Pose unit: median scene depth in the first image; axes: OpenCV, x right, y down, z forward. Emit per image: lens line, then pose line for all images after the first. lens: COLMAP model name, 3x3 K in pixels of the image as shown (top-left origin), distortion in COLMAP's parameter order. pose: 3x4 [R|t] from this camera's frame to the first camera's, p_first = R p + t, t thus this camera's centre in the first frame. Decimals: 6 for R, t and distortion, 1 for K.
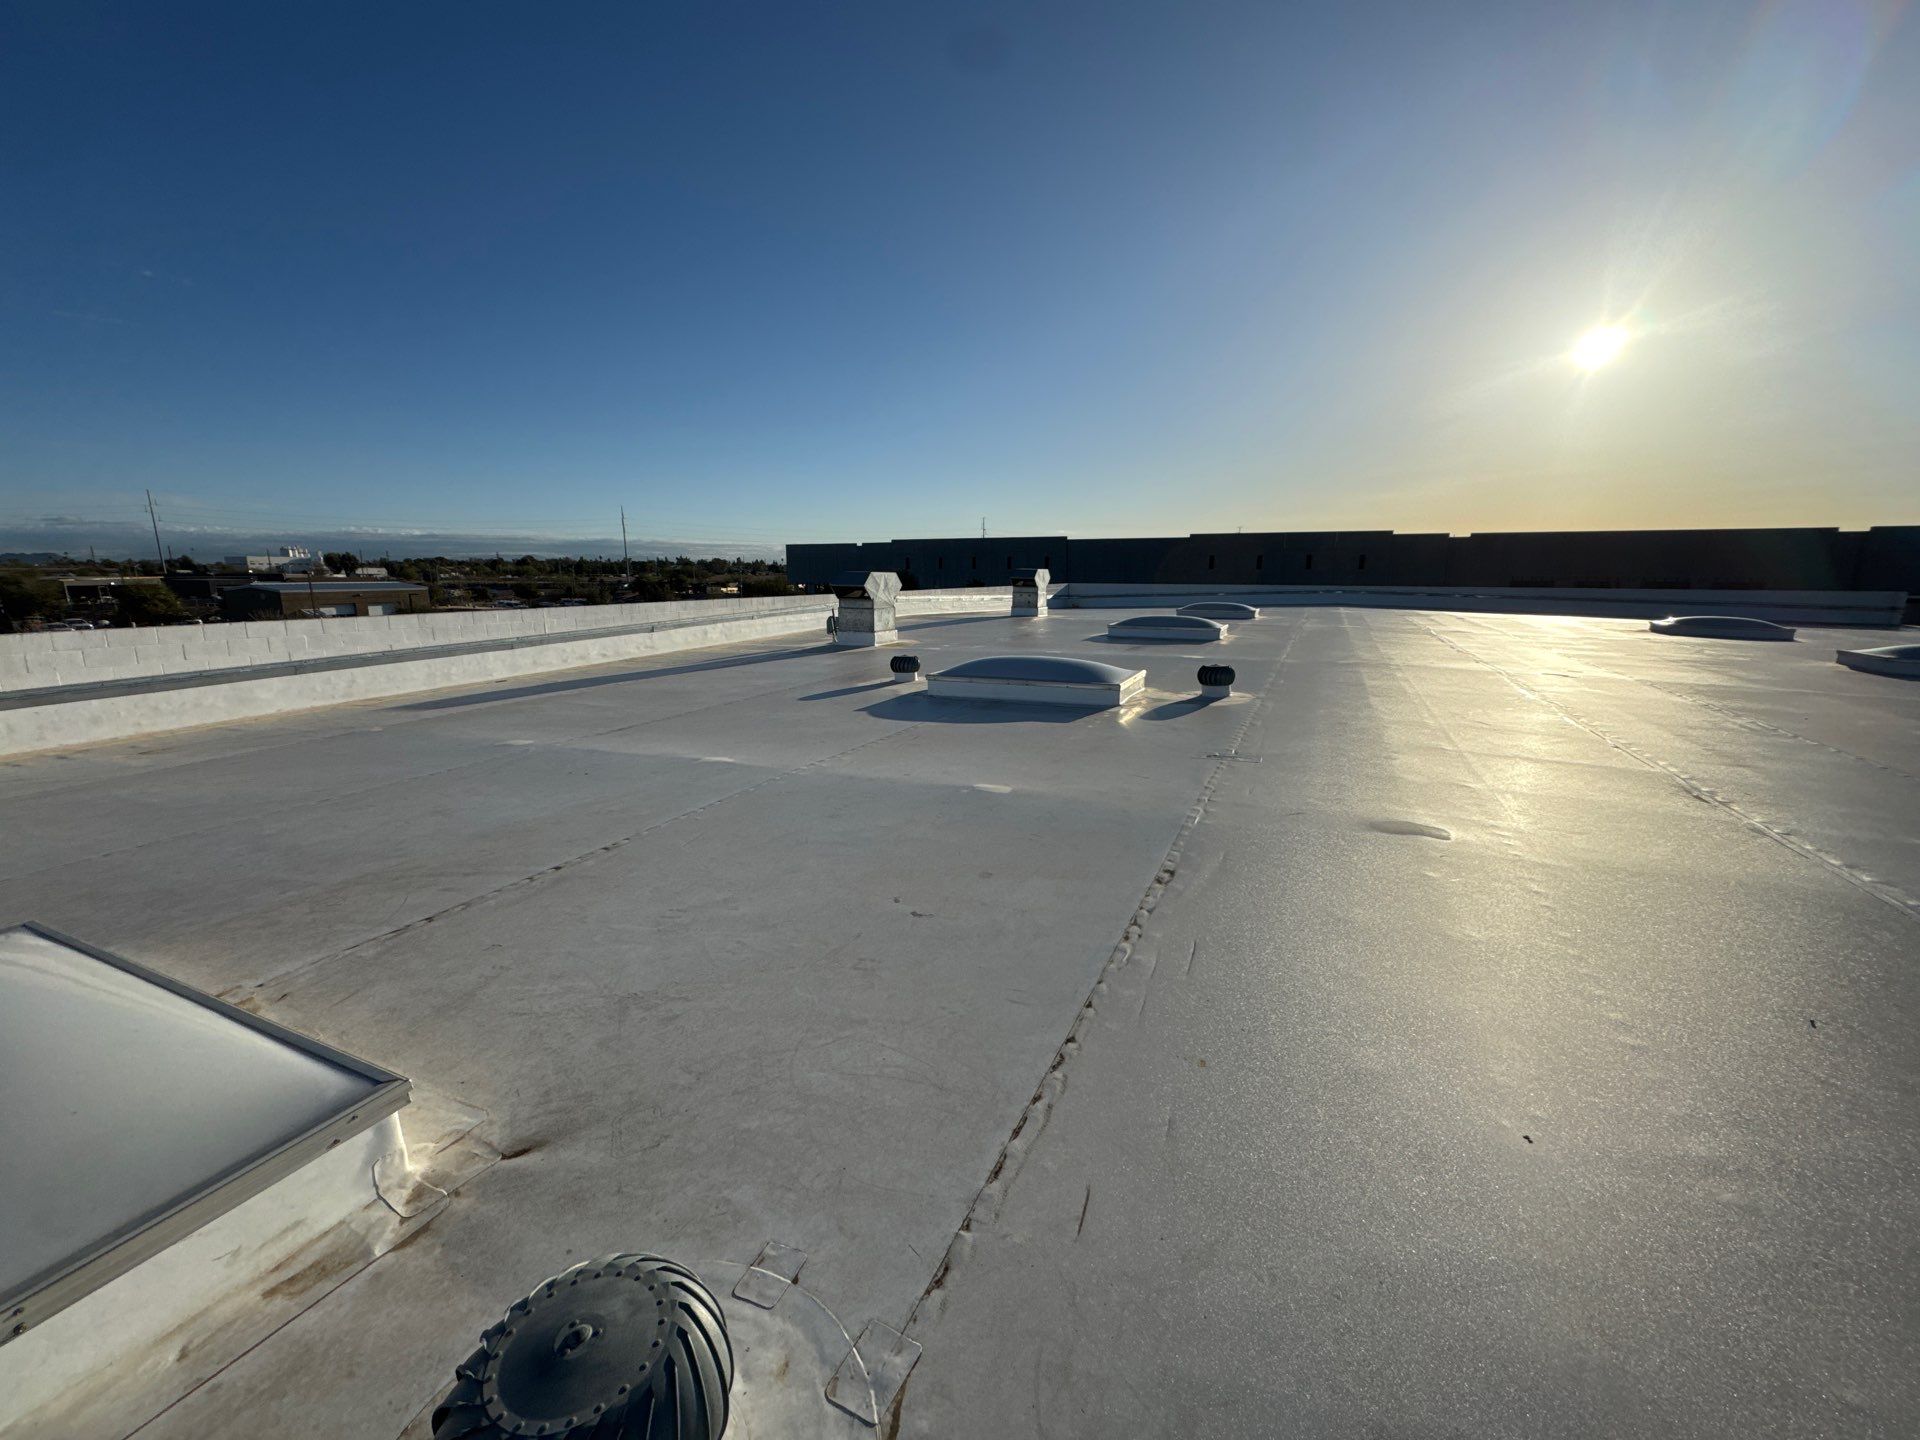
lens RADIAL K [[1346.3, 0, 965.7], [0, 1346.3, 712.8], [0, 0, 1]] dist [-0.007853, -0.002860]
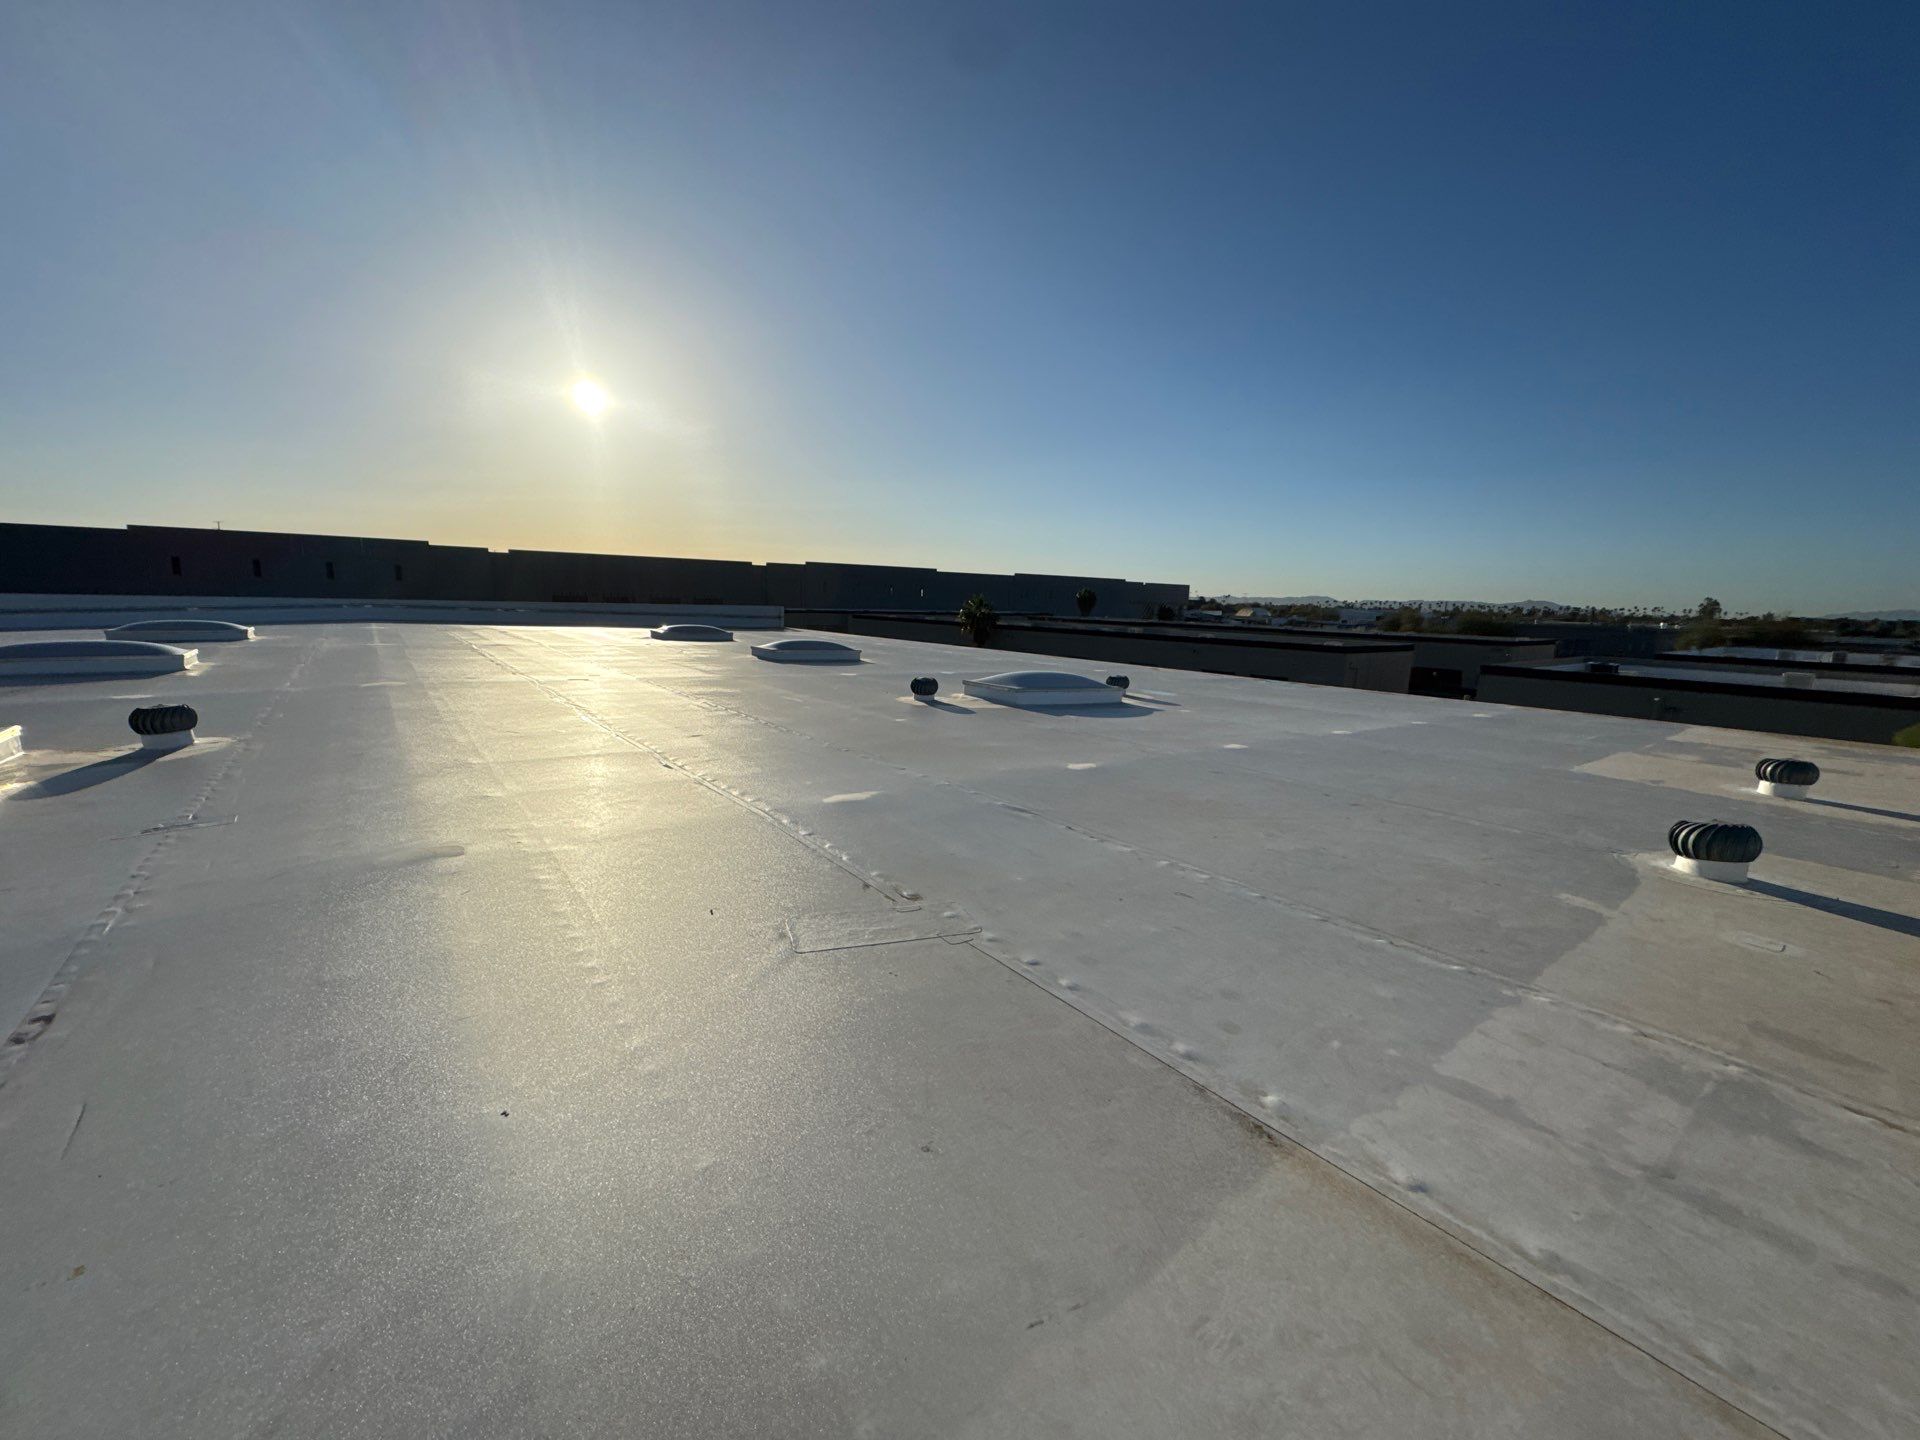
lens RADIAL K [[1346.3, 0, 965.7], [0, 1346.3, 727.2], [0, 0, 1]] dist [-0.007853, -0.002860]
pose [[-0.069832, -0.100812, 0.992452, -0.645708], [0.076961, 0.991371, 0.106117, -0.076033], [-0.994586, 0.083790, -0.061470, 0.684590]]
